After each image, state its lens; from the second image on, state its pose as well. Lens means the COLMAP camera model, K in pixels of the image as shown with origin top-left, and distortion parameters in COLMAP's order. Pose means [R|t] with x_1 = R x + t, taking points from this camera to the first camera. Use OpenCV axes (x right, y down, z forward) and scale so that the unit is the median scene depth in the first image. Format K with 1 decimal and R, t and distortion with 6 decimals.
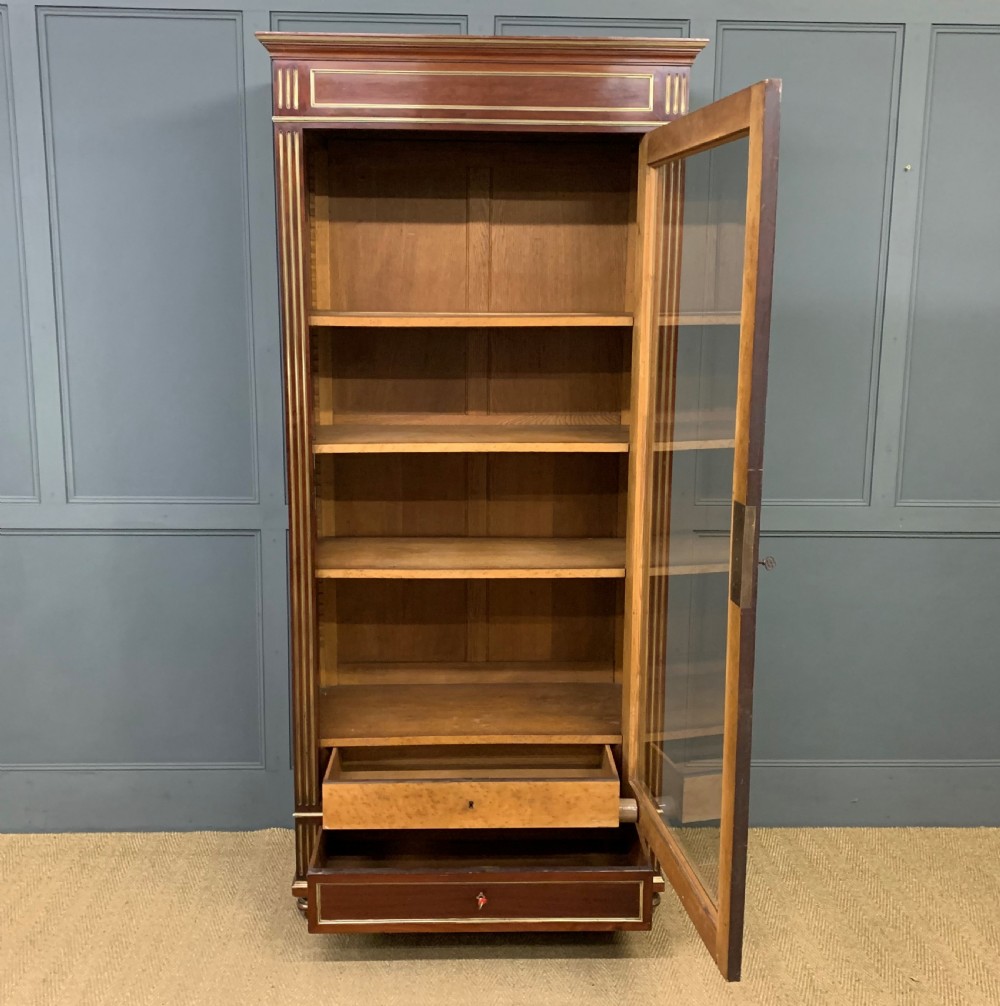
lens RADIAL K [[1155.7, 0, 501.1], [0, 1155.7, 492.0], [0, 0, 1]] dist [0.130537, -0.330717]
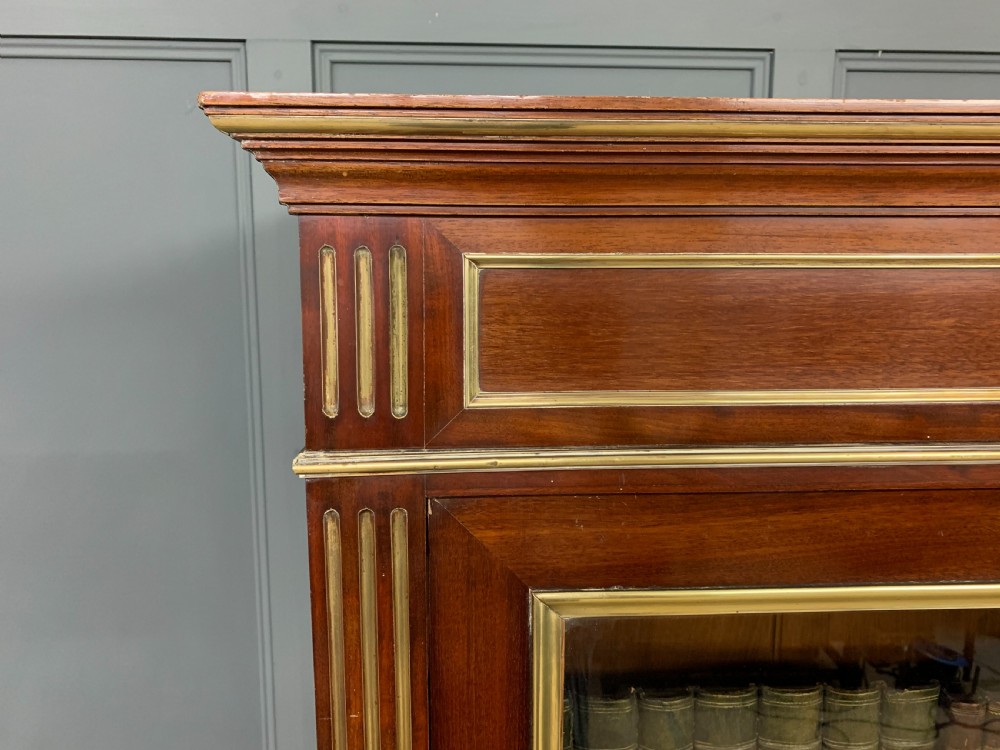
lens RADIAL K [[774.1, 0, 498.9], [0, 774.1, 366.6], [0, 0, 1]] dist [0.029537, -0.020330]
pose [[0.999843, -0.008300, 0.015666, -0.148147], [0.008799, 0.999448, -0.032022, -0.312219], [-0.015392, 0.032155, 0.999364, 0.793750]]
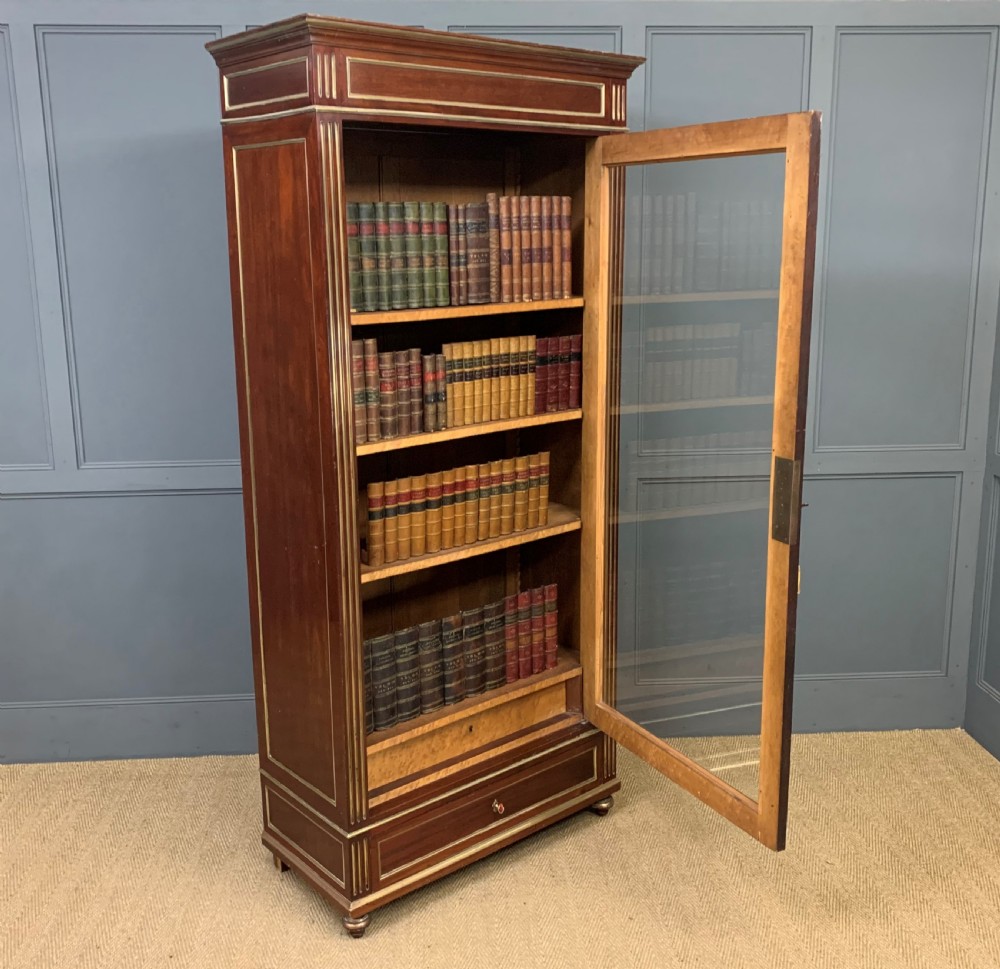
lens RADIAL K [[1092.6, 0, 504.0], [0, 1092.6, 459.2], [0, 0, 1]] dist [0.142558, -0.410078]
pose [[0.782043, -0.144779, 0.606175, -0.610326], [0.130889, 0.989105, 0.067374, -0.077217], [-0.609325, 0.026652, 0.792472, 0.205507]]
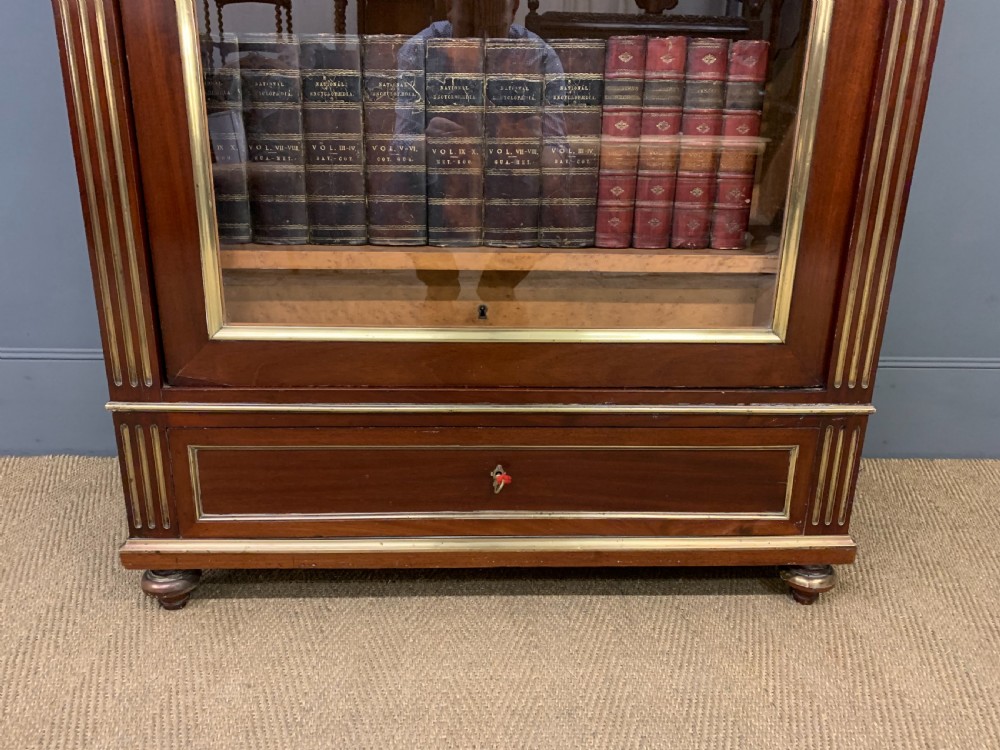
lens RADIAL K [[774.1, 0, 498.9], [0, 774.1, 366.6], [0, 0, 1]] dist [0.029537, -0.020330]
pose [[0.999894, 0.010261, 0.010332, -0.023107], [-0.011475, 0.992067, 0.125182, 0.229699], [-0.008966, -0.125288, 0.992080, 0.719517]]
